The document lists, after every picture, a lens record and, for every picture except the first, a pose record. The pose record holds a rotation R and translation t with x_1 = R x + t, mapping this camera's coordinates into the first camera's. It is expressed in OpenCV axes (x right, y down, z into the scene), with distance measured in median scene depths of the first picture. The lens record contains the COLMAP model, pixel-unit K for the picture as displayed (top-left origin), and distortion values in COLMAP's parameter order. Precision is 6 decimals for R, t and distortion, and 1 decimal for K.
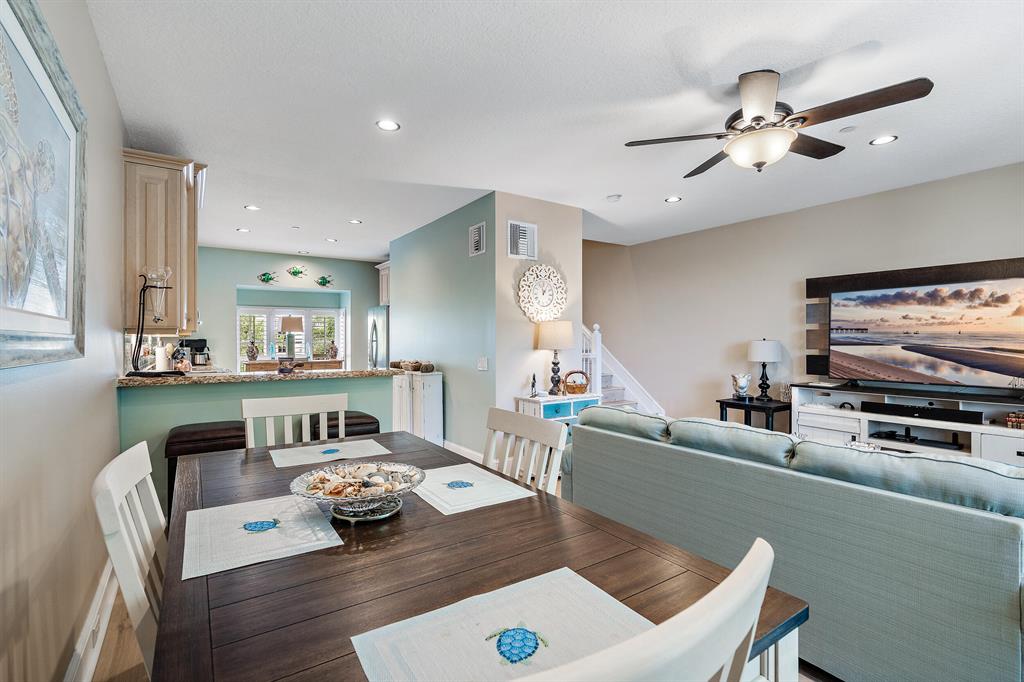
lens RADIAL K [[463.8, 0, 512.0], [0, 463.8, 341.0], [0, 0, 1]] dist [0.003203, 0.001138]
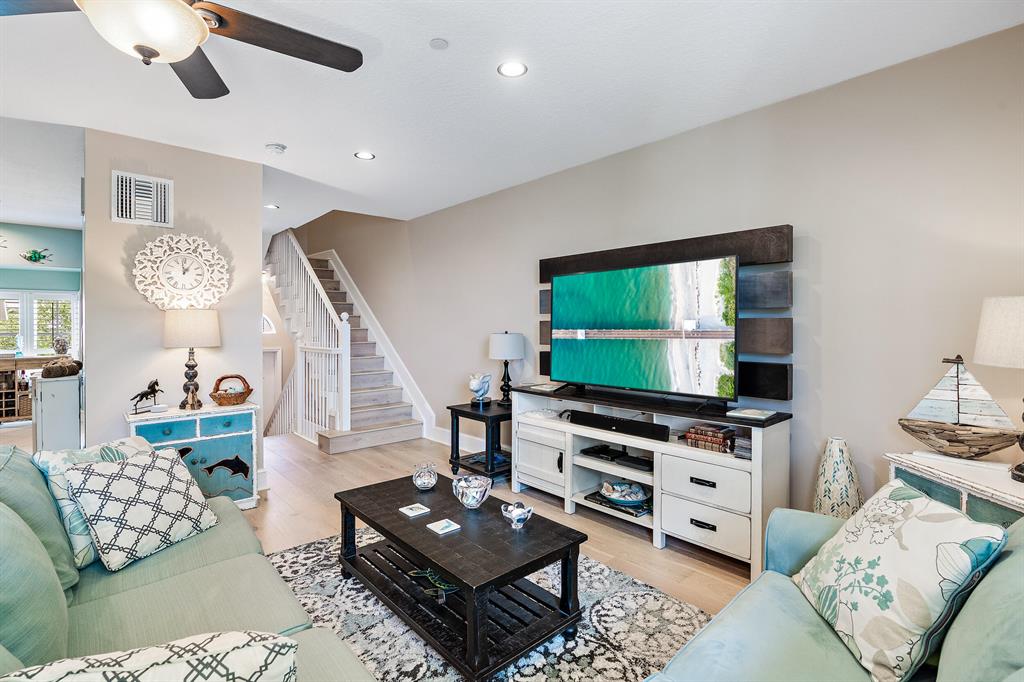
lens RADIAL K [[470.7, 0, 508.1], [0, 470.7, 333.7], [0, 0, 1]] dist [0.000899, 0.000909]
pose [[0.992258, -0.001342, 0.124183, 0.494948], [-0.000175, 0.999925, 0.012206, -0.012845], [-0.124191, -0.012133, 0.992184, 0.179779]]
